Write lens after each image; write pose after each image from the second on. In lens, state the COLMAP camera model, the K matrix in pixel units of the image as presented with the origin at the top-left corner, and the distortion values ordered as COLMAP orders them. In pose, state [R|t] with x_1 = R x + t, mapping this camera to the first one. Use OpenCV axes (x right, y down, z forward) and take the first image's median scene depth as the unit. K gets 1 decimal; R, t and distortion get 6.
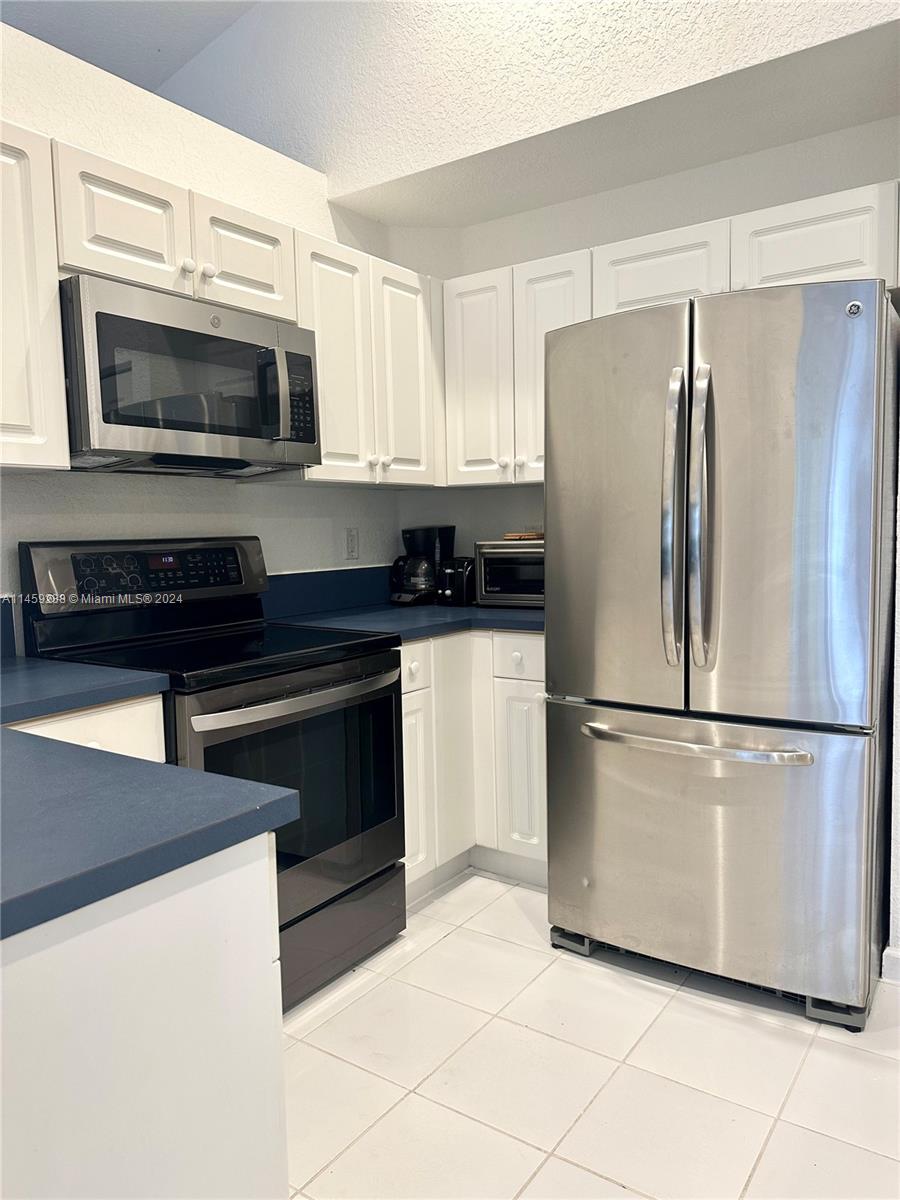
lens RADIAL K [[860.2, 0, 448.7], [0, 860.2, 601.1], [0, 0, 1]] dist [0.055738, -0.027515]
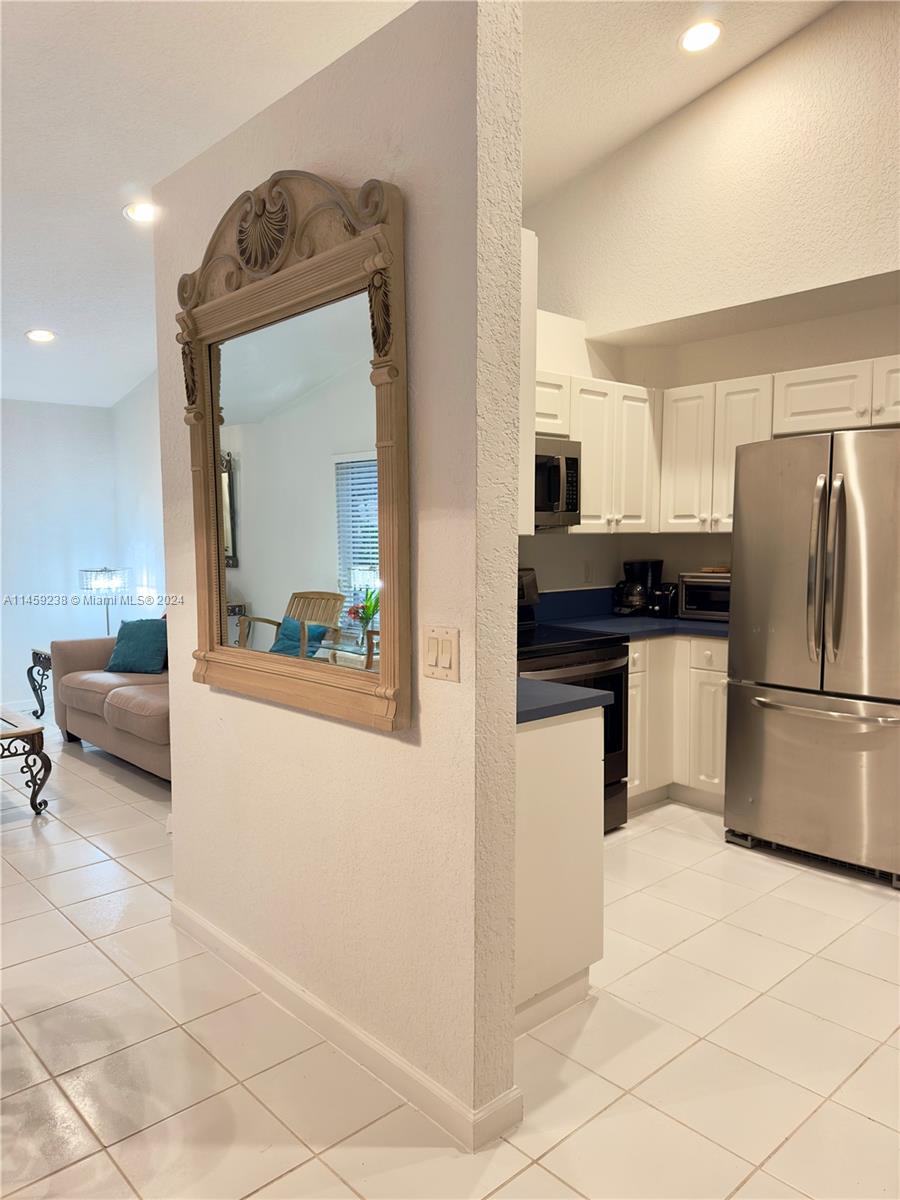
lens RADIAL K [[860.2, 0, 430.9], [0, 860.2, 612.8], [0, 0, 1]] dist [0.055738, -0.027515]
pose [[0.973266, 0.035357, -0.226945, -0.048195], [-0.034461, 0.999375, 0.007913, -0.000998], [0.227083, 0.000120, 0.973875, -0.544299]]
